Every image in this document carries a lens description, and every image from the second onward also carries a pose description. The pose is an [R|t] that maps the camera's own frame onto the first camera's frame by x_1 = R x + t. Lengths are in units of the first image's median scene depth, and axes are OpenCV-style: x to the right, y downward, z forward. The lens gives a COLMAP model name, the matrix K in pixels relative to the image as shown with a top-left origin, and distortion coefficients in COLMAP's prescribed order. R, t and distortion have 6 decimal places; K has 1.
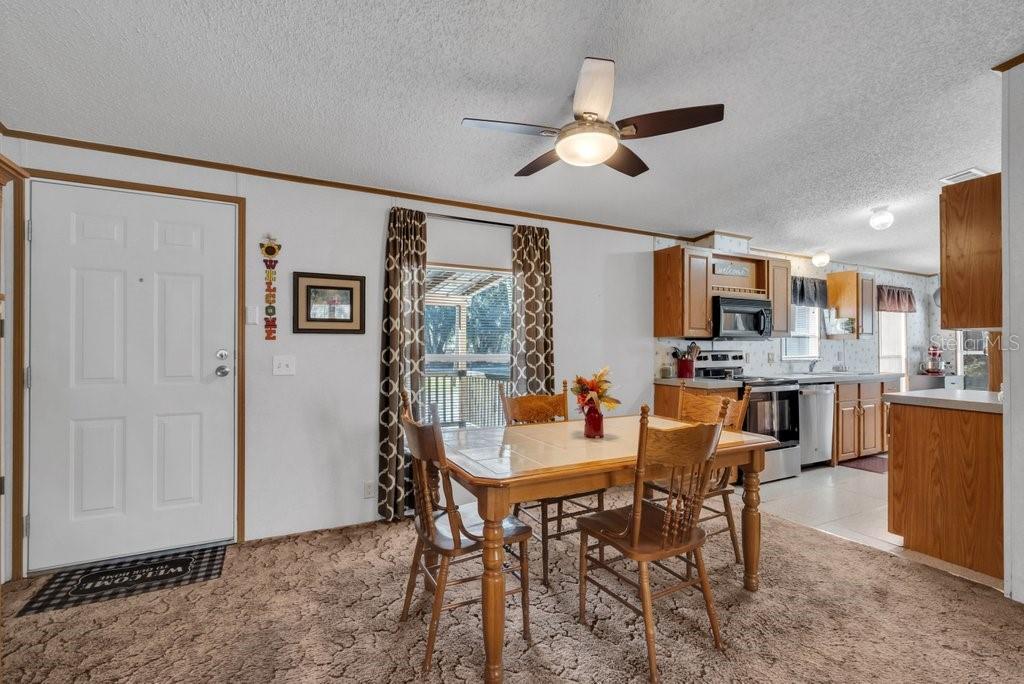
lens RADIAL K [[458.2, 0, 514.8], [0, 458.2, 342.7], [0, 0, 1]] dist [0.009321, -0.000742]
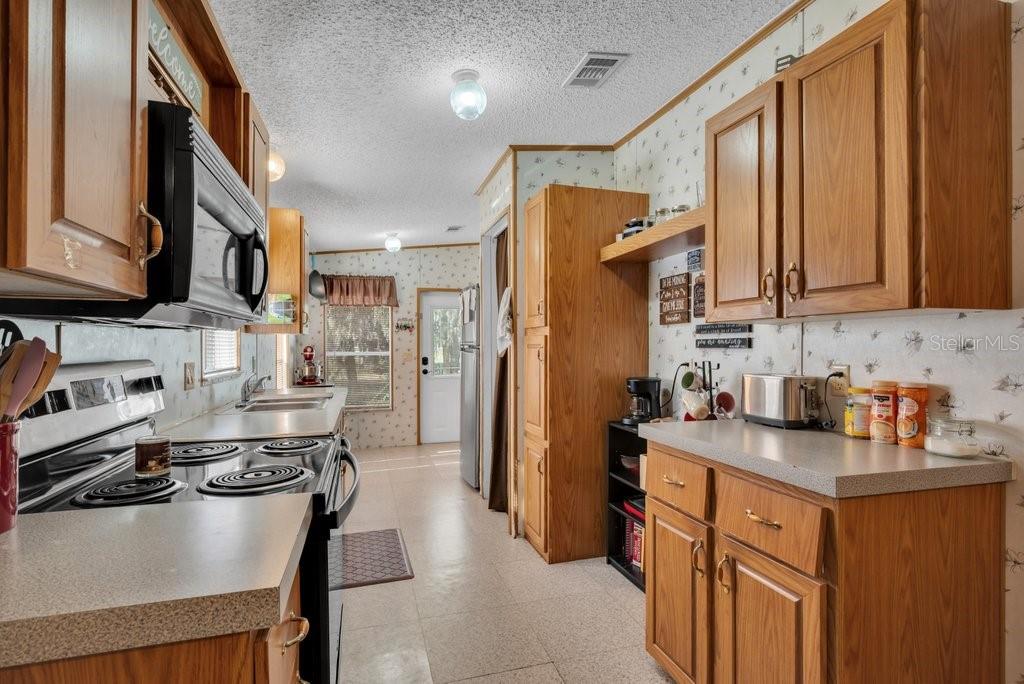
lens RADIAL K [[502.6, 0, 516.0], [0, 502.6, 347.5], [0, 0, 1]] dist [-0.005164, -0.000291]
pose [[0.188606, -0.001509, 0.982052, 0.281526], [-0.009774, 0.999946, 0.003413, 0.007431], [-0.982004, -0.010242, 0.188581, 0.920885]]
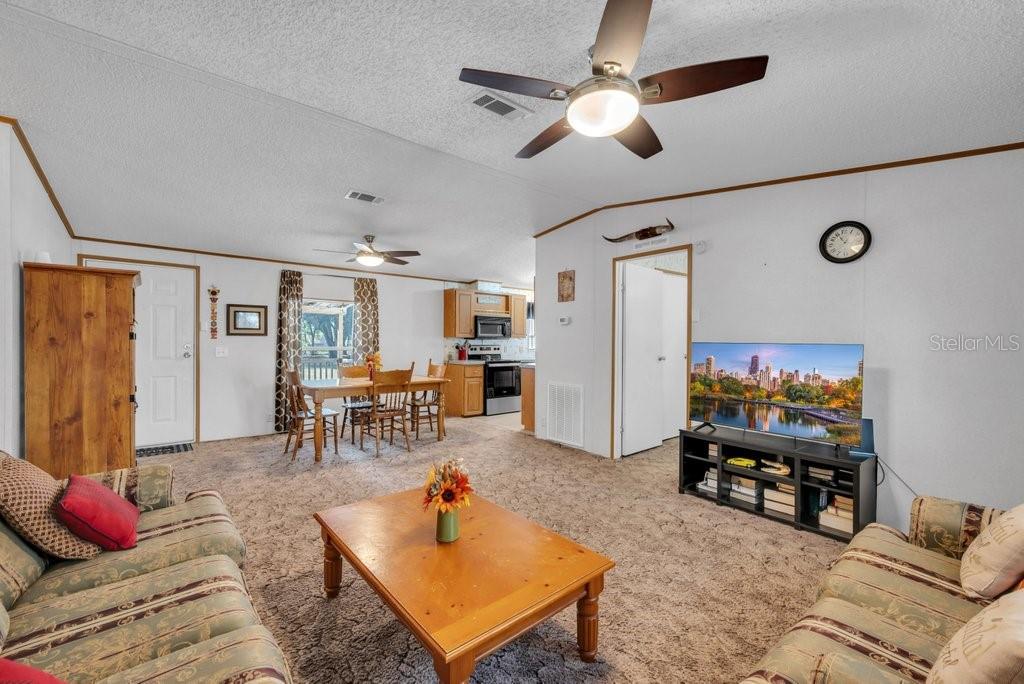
lens RADIAL K [[429.7, 0, 518.5], [0, 429.7, 341.9], [0, 0, 1]] dist [0.002052, -0.000610]
pose [[0.976130, 0.001973, 0.217177, 0.263047], [-0.003623, 0.999968, 0.007200, -0.009279], [-0.217156, -0.007815, 0.976106, -0.838599]]
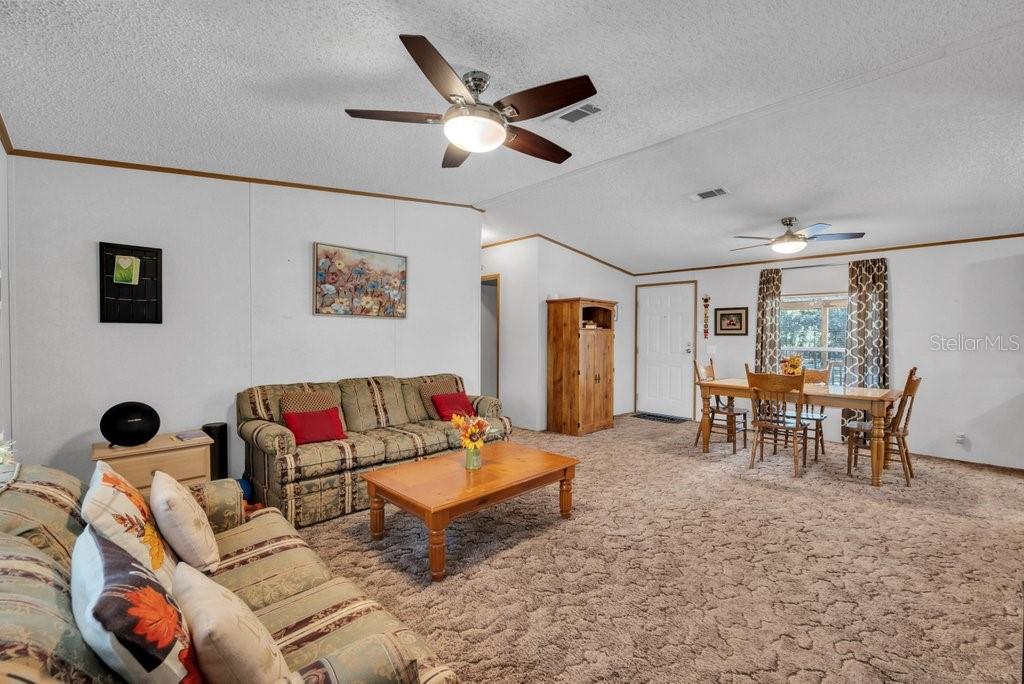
lens RADIAL K [[429.7, 0, 496.0], [0, 429.7, 348.3], [0, 0, 1]] dist [0.002052, -0.000610]
pose [[0.256899, 0.023785, -0.966145, 1.047202], [-0.002067, 0.999708, 0.024061, -0.005409], [0.966436, -0.004184, 0.256874, -0.476184]]
